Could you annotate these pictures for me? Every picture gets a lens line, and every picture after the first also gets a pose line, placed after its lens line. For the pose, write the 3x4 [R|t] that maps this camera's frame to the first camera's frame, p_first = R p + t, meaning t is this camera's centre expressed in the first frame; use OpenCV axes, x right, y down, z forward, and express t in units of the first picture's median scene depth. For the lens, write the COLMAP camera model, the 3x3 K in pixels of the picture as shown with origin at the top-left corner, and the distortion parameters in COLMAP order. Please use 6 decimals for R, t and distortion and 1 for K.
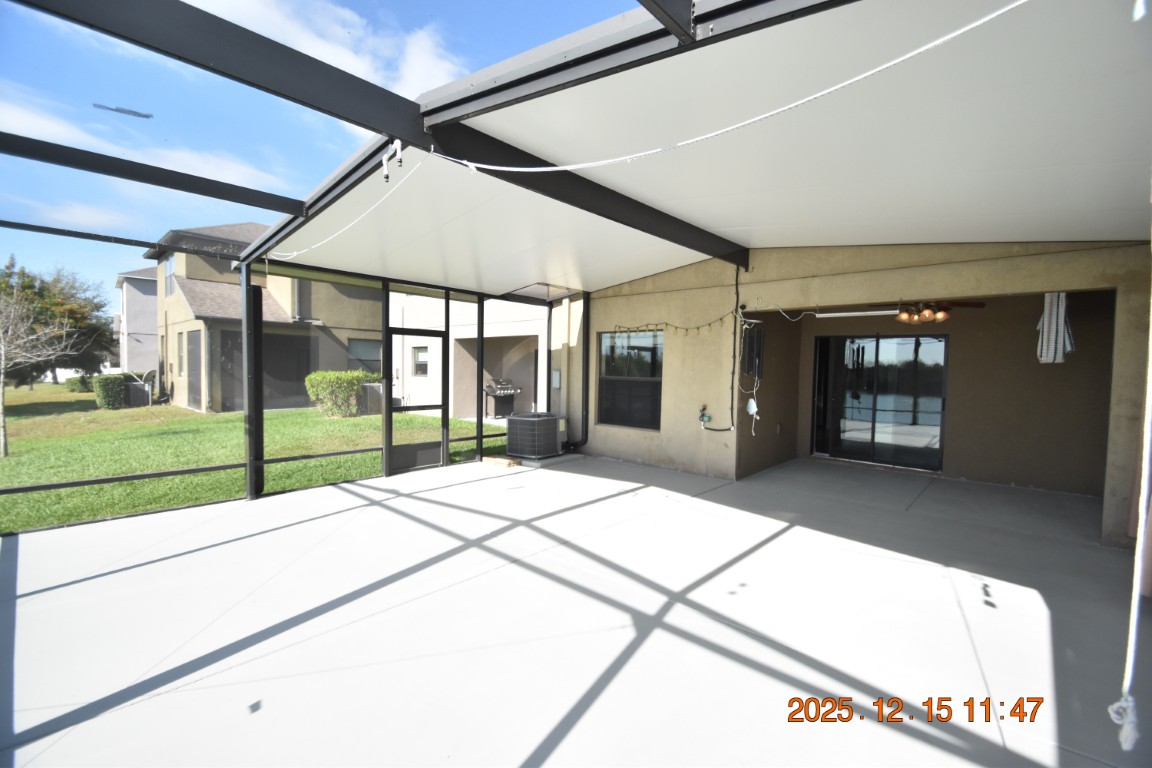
lens RADIAL K [[499.9, 0, 579.6], [0, 499.9, 388.7], [0, 0, 1]] dist [-0.008314, -0.002905]
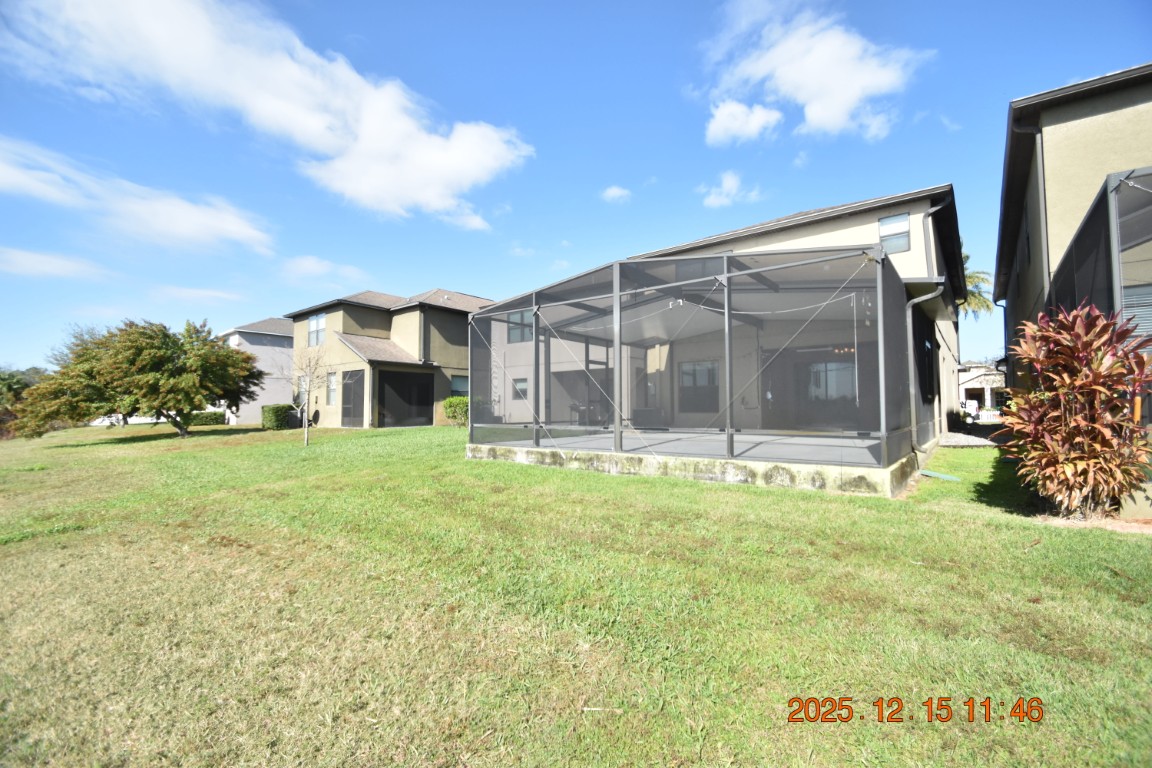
lens RADIAL K [[499.9, 0, 574.1], [0, 499.9, 387.1], [0, 0, 1]] dist [-0.008314, -0.002905]
pose [[0.998143, -0.020047, 0.057518, -0.544599], [0.025090, 0.995775, -0.088335, 0.155747], [-0.055505, 0.089614, 0.994429, -0.958908]]
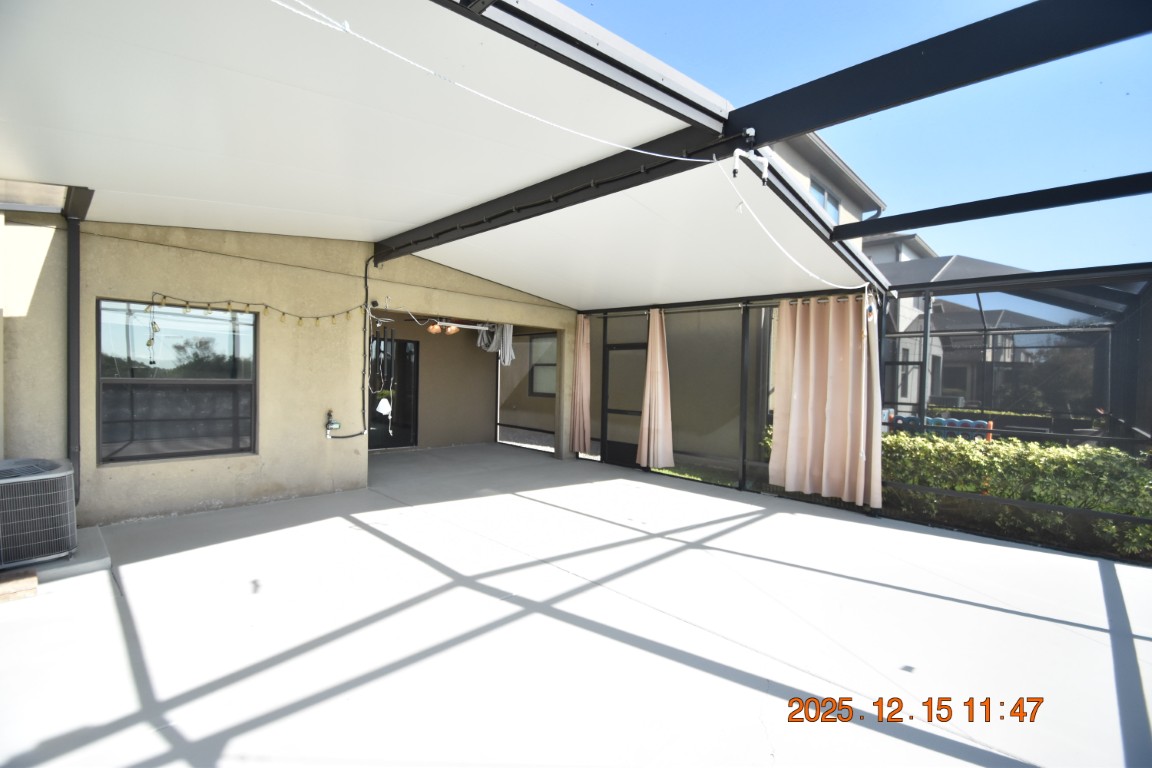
lens RADIAL K [[499.9, 0, 577.3], [0, 499.9, 382.3], [0, 0, 1]] dist [-0.008314, -0.002905]
pose [[0.038816, -0.031408, 0.998753, -0.579209], [0.017430, 0.999375, 0.030751, -0.033464], [-0.999094, 0.016215, 0.039340, 0.545201]]
